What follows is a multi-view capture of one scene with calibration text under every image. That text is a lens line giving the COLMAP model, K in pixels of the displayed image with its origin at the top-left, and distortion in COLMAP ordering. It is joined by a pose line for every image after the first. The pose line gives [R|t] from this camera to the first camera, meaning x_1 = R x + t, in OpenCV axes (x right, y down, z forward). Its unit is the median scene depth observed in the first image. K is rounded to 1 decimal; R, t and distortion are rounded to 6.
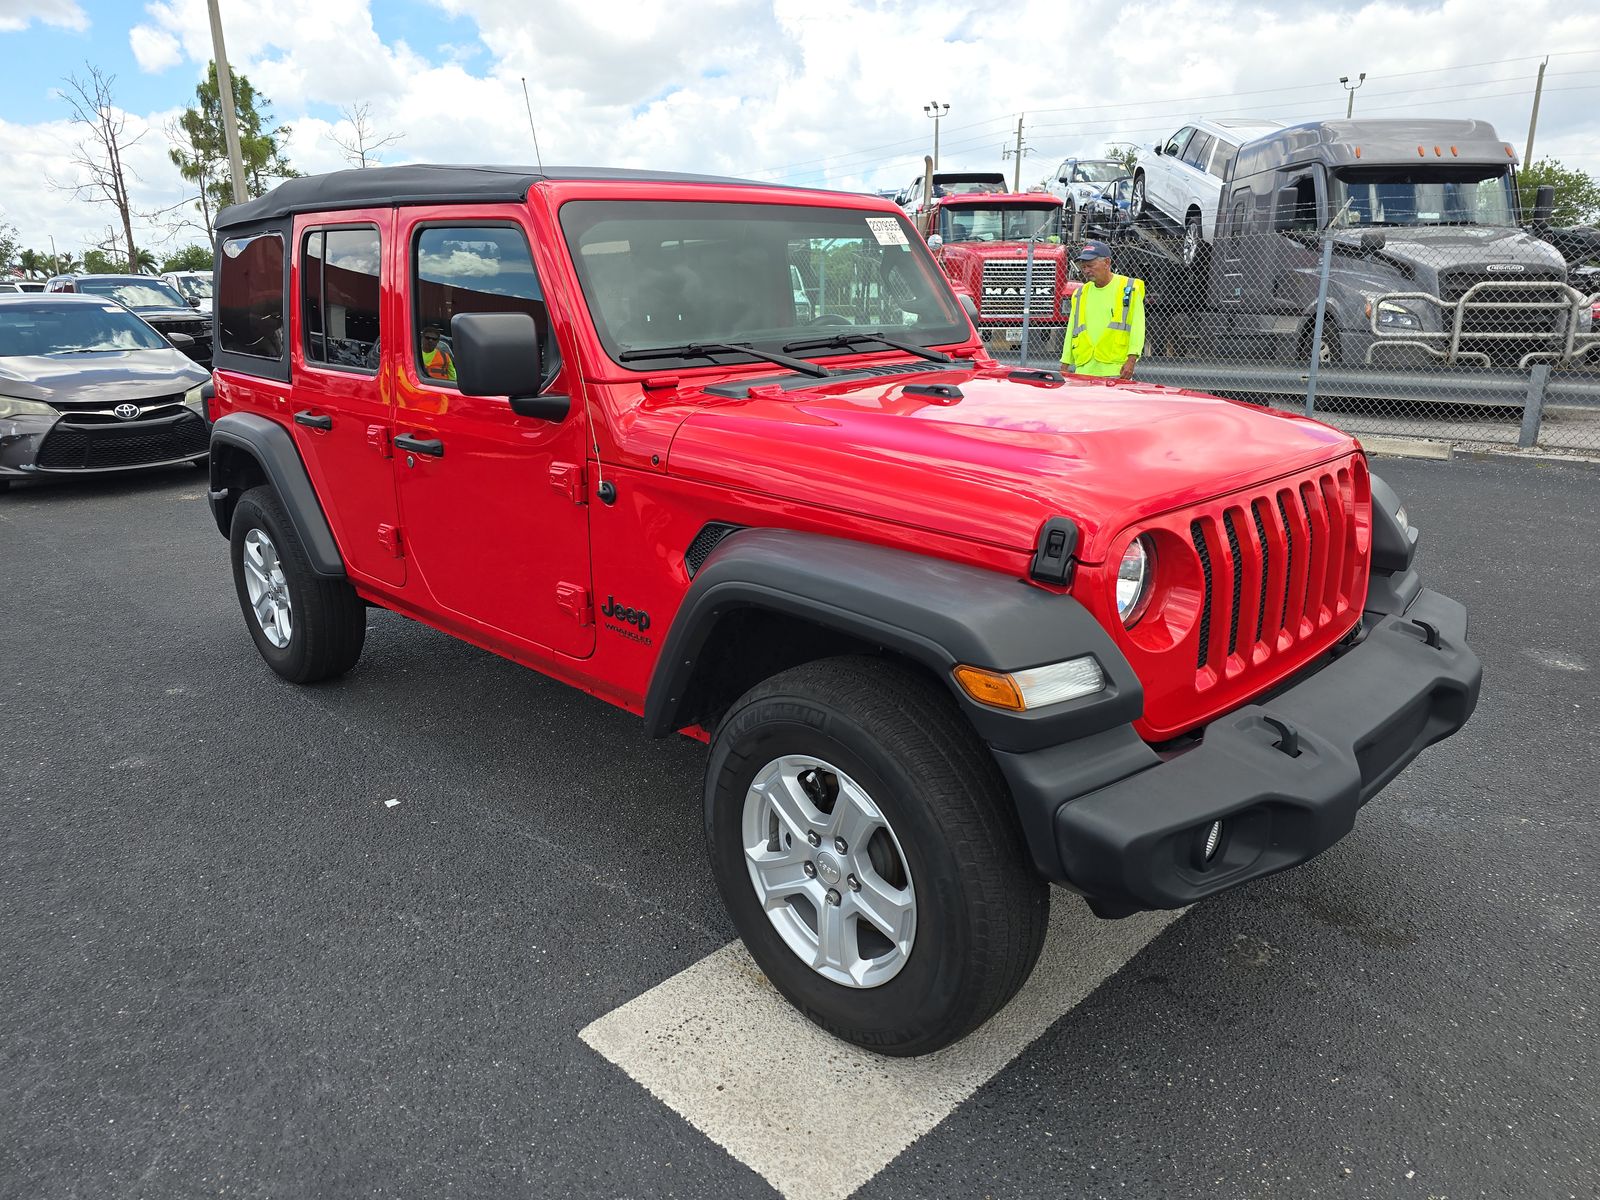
lens RADIAL K [[1105.4, 0, 805.2], [0, 1105.4, 604.8], [0, 0, 1]] dist [0.000877, -0.004971]
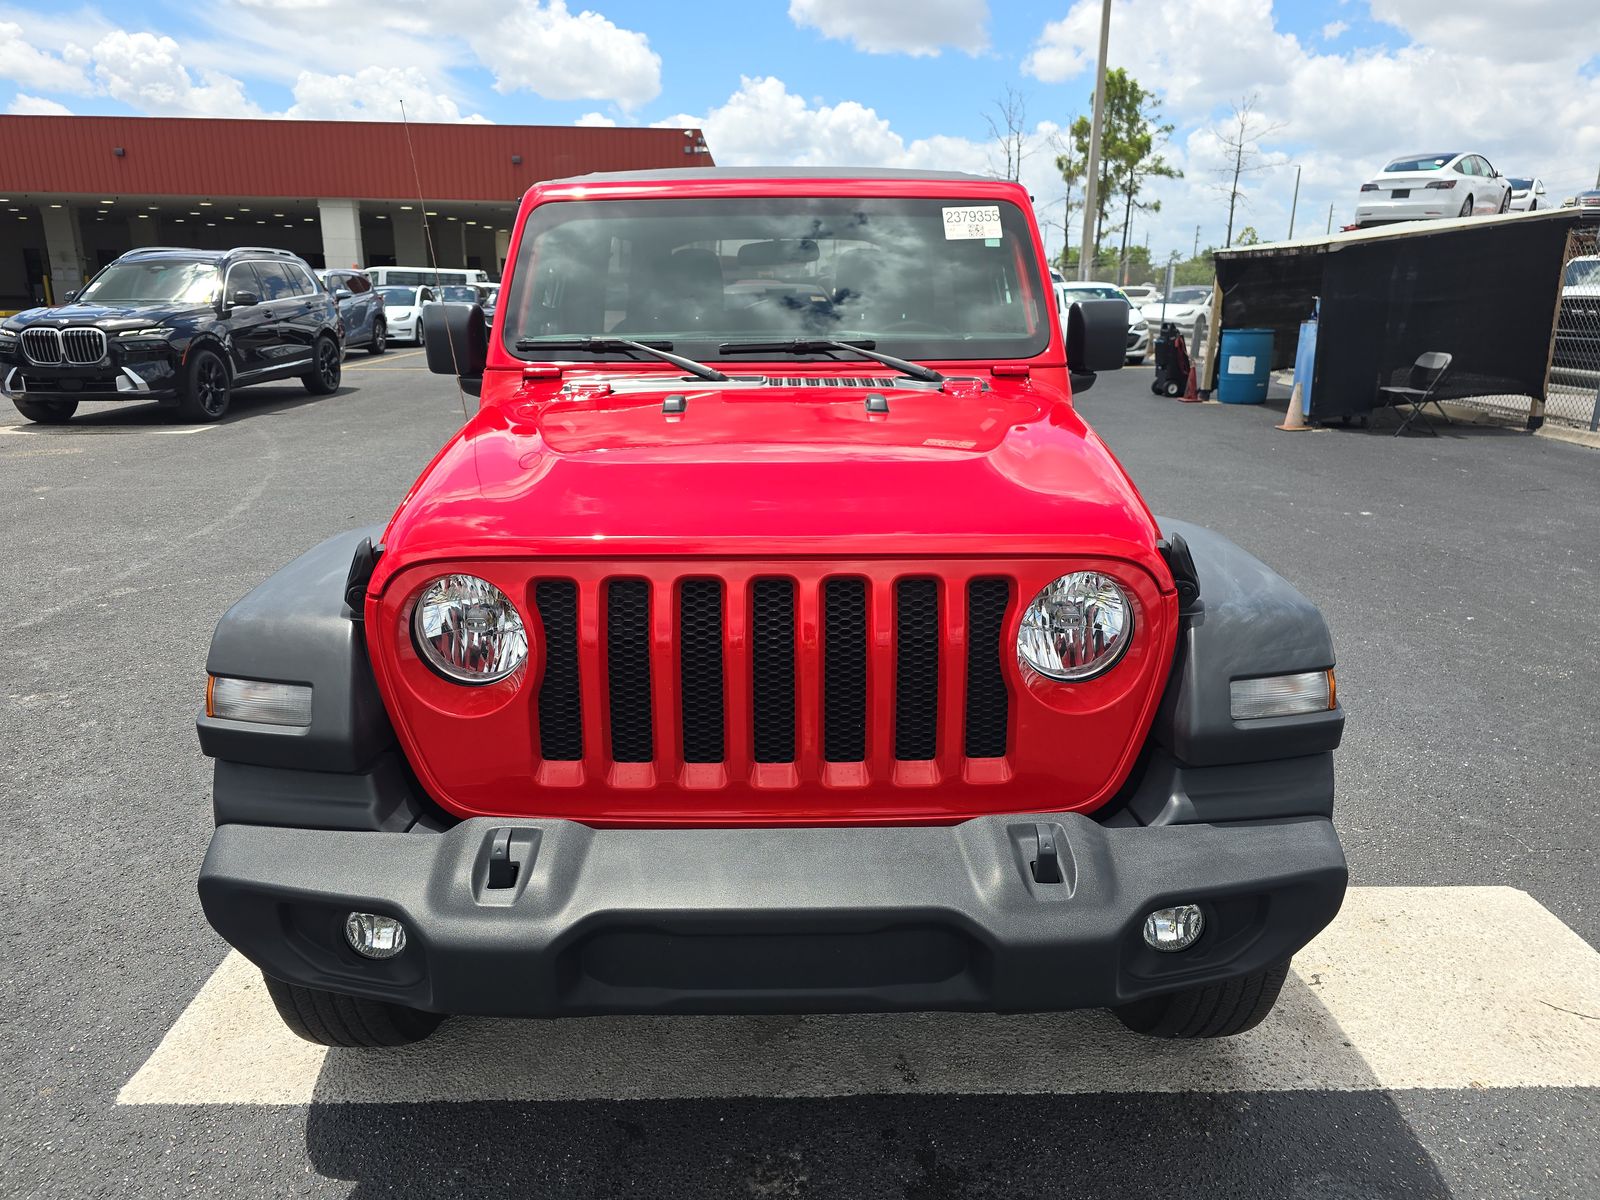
lens RADIAL K [[1105.4, 0, 805.2], [0, 1105.4, 604.8], [0, 0, 1]] dist [0.000877, -0.004971]
pose [[0.714335, 0.210377, -0.667433, 0.497331], [-0.206955, 0.974590, 0.085696, -0.080378], [0.668502, 0.076913, 0.739722, 0.252178]]
